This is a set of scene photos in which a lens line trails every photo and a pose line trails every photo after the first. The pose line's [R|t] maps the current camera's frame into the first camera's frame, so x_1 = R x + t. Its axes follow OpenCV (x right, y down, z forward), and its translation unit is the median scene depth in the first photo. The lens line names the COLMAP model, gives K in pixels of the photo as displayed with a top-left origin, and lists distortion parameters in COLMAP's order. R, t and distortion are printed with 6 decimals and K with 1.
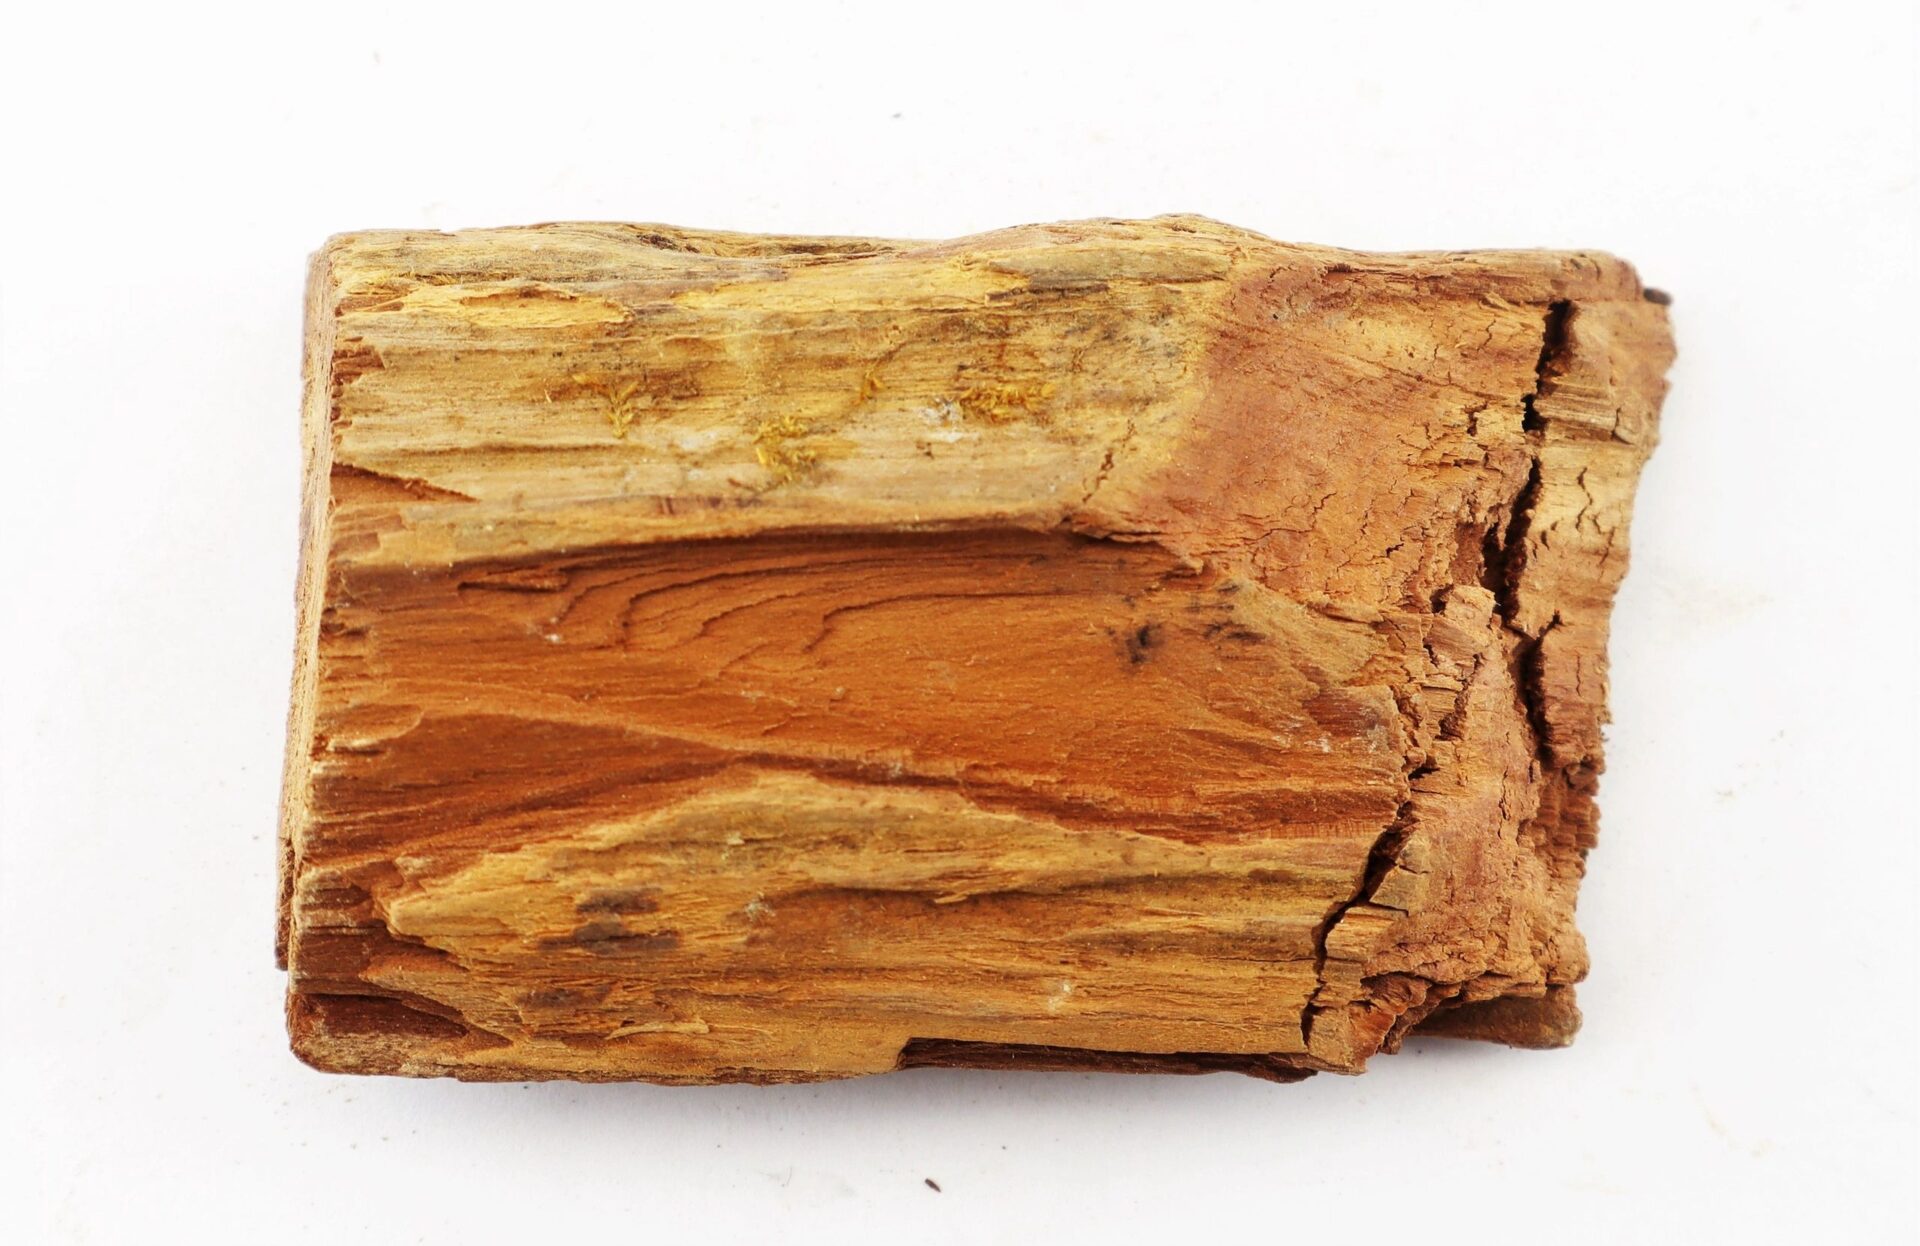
lens RADIAL K [[1290.2, 0, 904.5], [0, 1290.2, 665.8], [0, 0, 1]] dist [-0.002918, 0.000828]
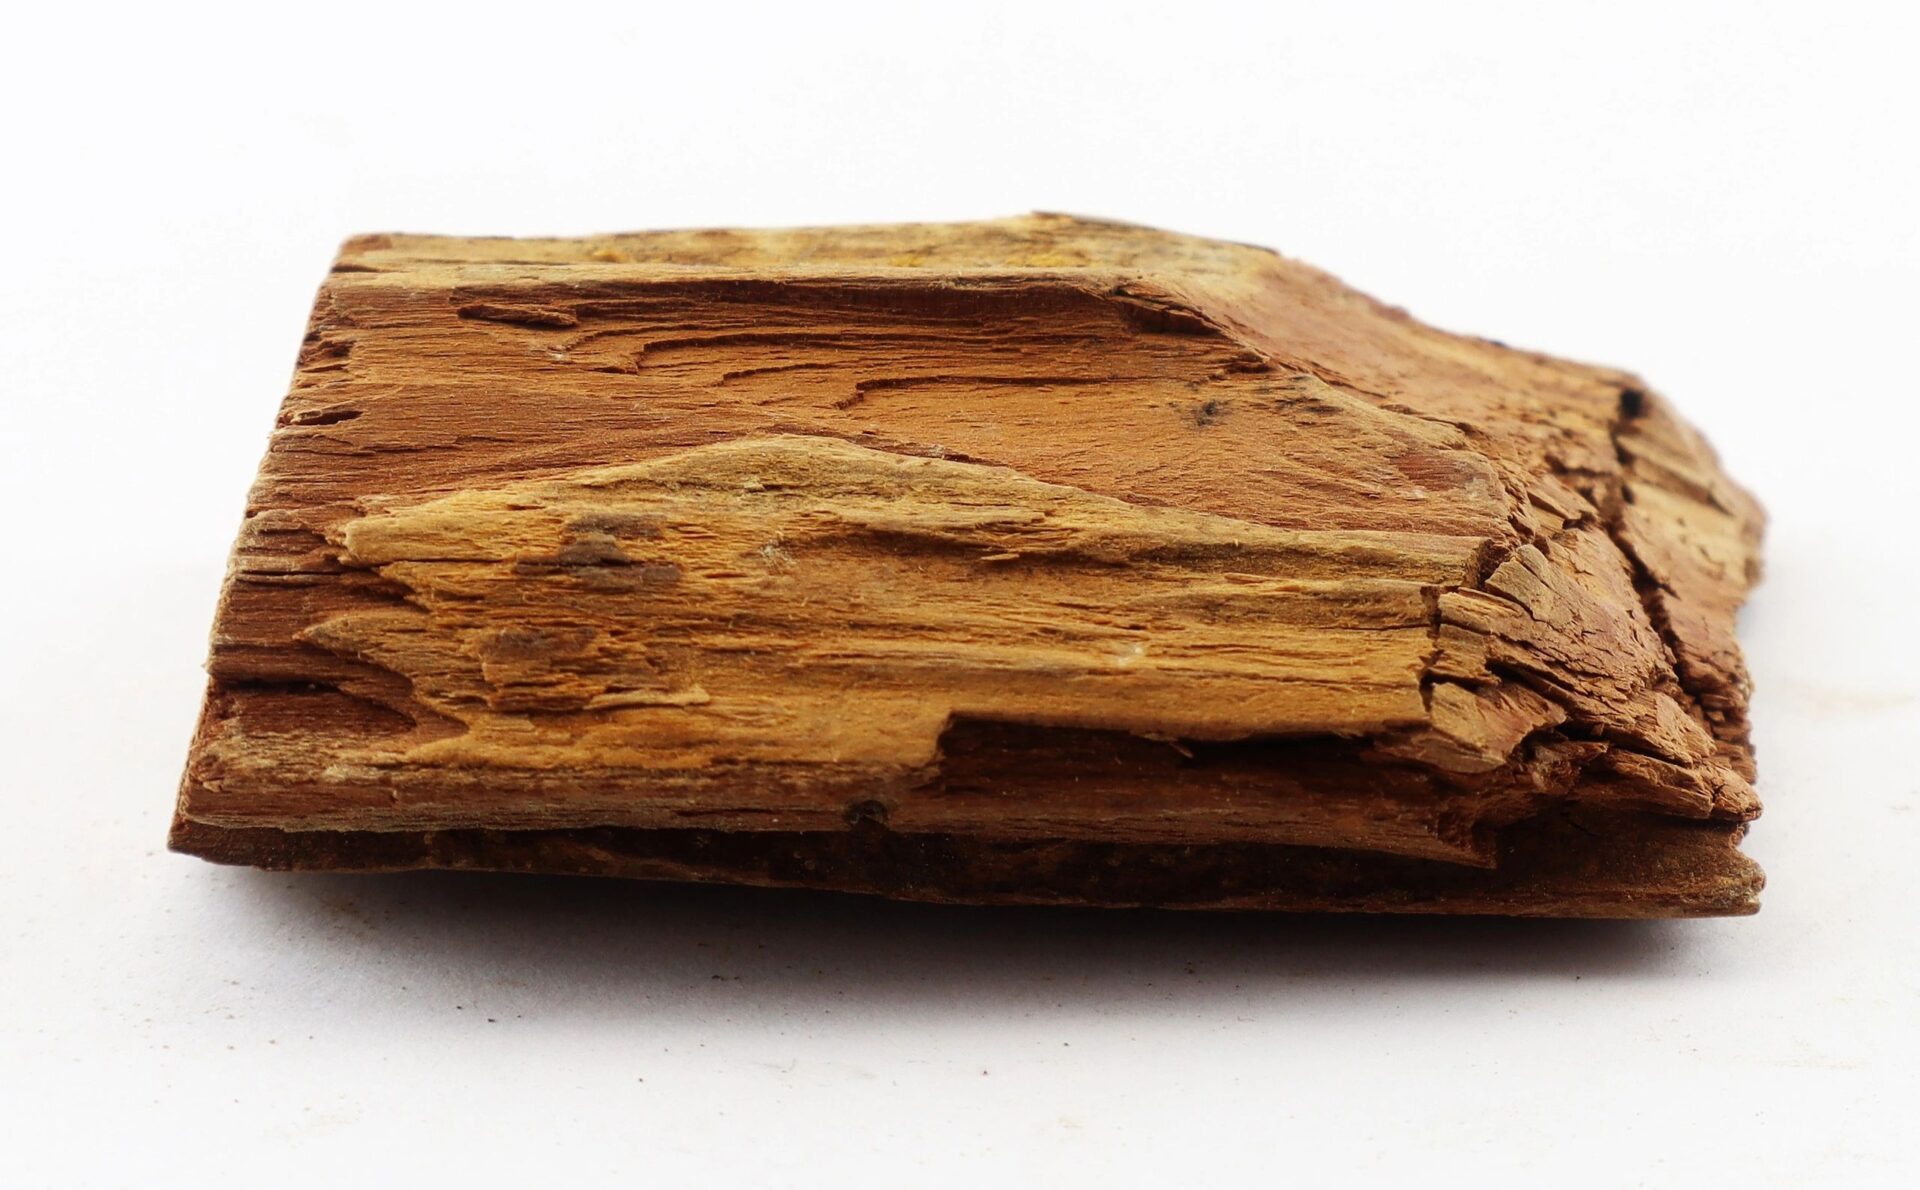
lens RADIAL K [[1489.1, 0, 961.5], [0, 1489.1, 594.4], [0, 0, 1]] dist [-0.002517, 0.000370]
pose [[0.999773, 0.009706, 0.018974, -0.008765], [-0.002935, 0.944490, -0.328528, 0.532788], [-0.021110, 0.328398, 0.944303, 0.071268]]
